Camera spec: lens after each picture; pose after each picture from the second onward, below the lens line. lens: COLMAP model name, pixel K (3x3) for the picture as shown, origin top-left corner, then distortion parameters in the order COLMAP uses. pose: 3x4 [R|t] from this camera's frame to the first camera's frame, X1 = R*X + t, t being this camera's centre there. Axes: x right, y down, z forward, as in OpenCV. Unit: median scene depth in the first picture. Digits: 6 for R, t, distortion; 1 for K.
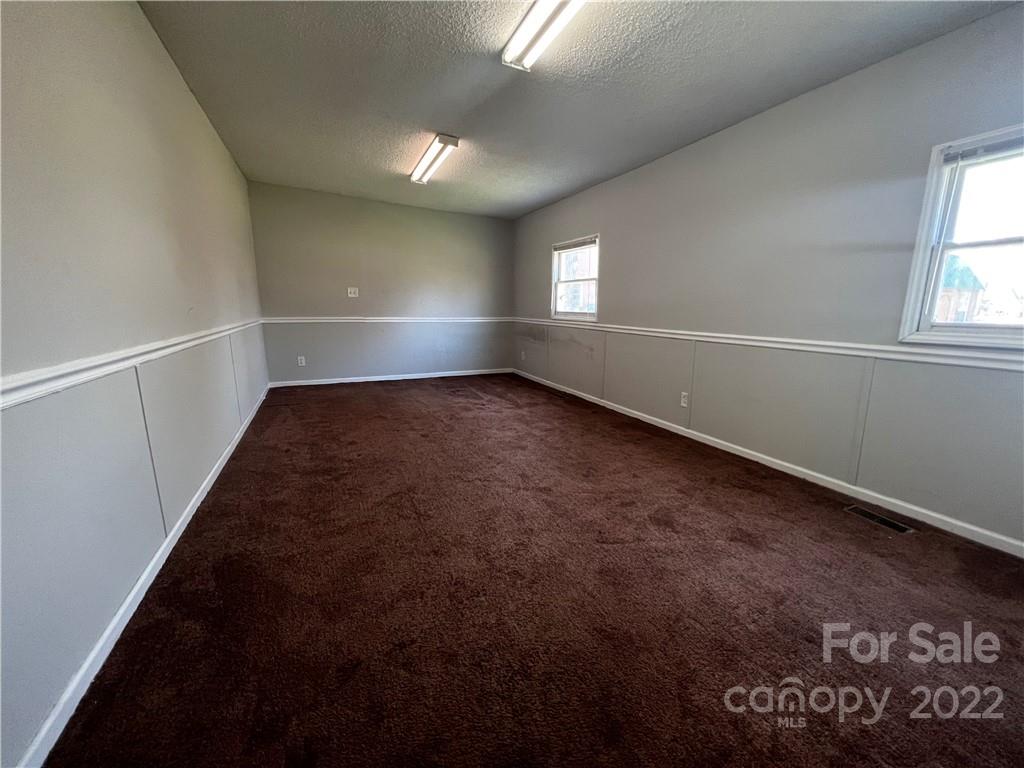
lens RADIAL K [[407.0, 0, 512.0], [0, 407.0, 384.0], [0, 0, 1]] dist [-0.000109, -0.000355]
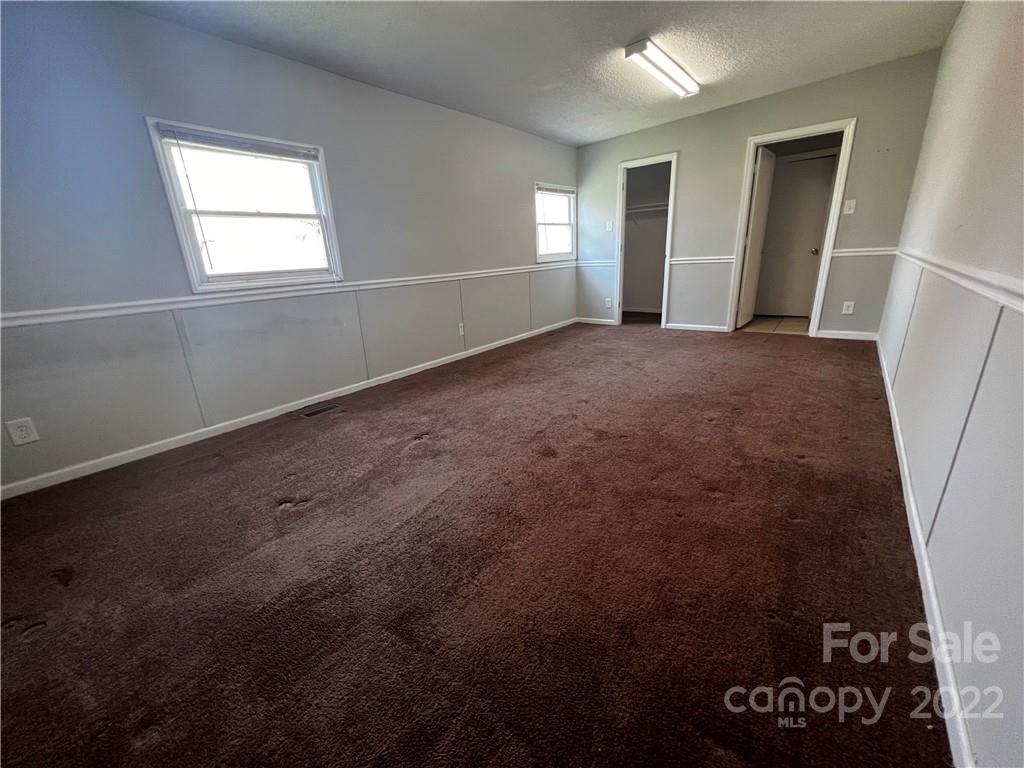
lens RADIAL K [[407.0, 0, 512.0], [0, 407.0, 384.0], [0, 0, 1]] dist [-0.000109, -0.000355]
pose [[-0.451789, -0.260915, 0.853118, -0.601854], [0.213101, 0.897032, 0.387198, -0.208826], [-0.866299, 0.356732, -0.349668, 1.090248]]
